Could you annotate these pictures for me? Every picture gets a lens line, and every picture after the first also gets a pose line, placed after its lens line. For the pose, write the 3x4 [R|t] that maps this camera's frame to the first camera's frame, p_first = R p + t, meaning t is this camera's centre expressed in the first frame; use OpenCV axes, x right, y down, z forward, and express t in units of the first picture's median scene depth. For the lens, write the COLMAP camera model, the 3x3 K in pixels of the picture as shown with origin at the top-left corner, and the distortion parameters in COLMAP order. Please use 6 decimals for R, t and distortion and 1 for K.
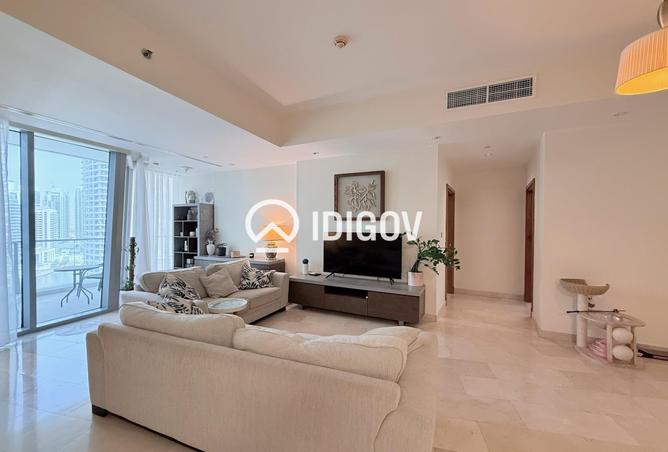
lens RADIAL K [[265.8, 0, 334.0], [0, 265.8, 226.0], [0, 0, 1]] dist [-0.000538, 0.000022]
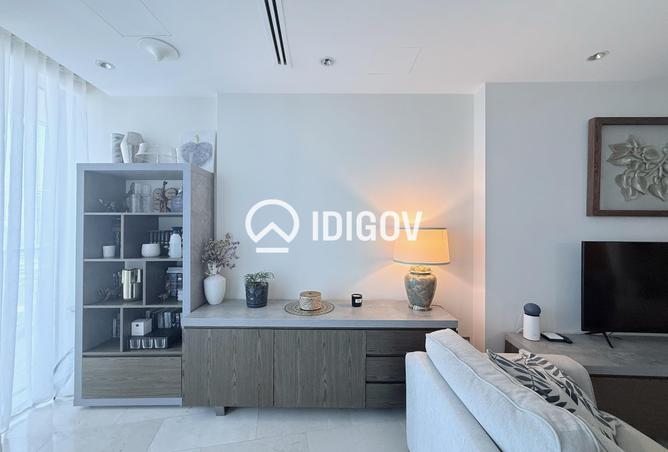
lens RADIAL K [[265.8, 0, 334.0], [0, 265.8, 226.0], [0, 0, 1]] dist [-0.000538, 0.000022]
pose [[0.913737, 0.004704, 0.406278, -0.454531], [-0.001880, 0.999971, -0.007350, -0.000130], [-0.406301, 0.005953, 0.913720, 0.575089]]
